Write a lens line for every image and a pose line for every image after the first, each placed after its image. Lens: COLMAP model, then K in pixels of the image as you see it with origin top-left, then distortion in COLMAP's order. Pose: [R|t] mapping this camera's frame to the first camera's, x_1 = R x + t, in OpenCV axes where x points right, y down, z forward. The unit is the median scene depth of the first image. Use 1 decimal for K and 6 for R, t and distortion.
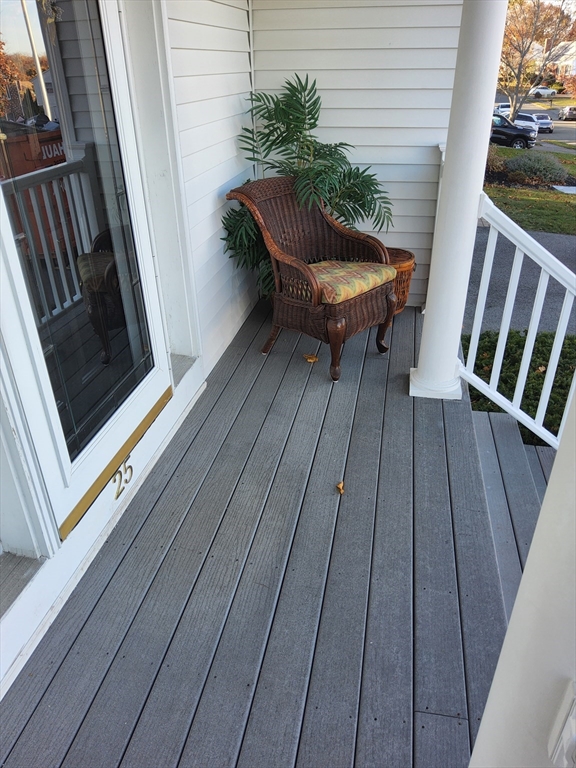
lens RADIAL K [[579.7, 0, 289.5], [0, 579.7, 396.3], [0, 0, 1]] dist [0.056058, -0.100523]
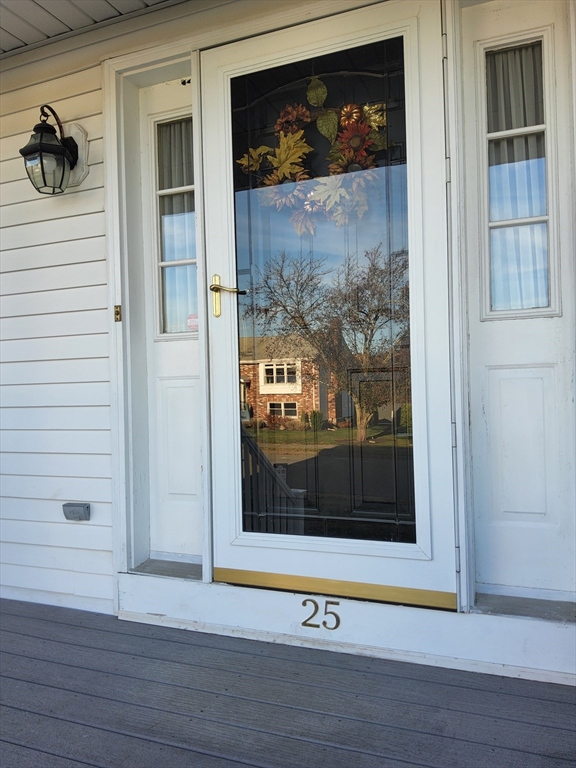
lens RADIAL K [[579.7, 0, 289.5], [0, 579.7, 396.3], [0, 0, 1]] dist [0.056058, -0.100523]
pose [[-0.197470, 0.023881, -0.980018, 0.839560], [-0.461221, 0.879883, 0.114375, -0.337238], [0.865032, 0.474590, -0.162736, 1.187159]]
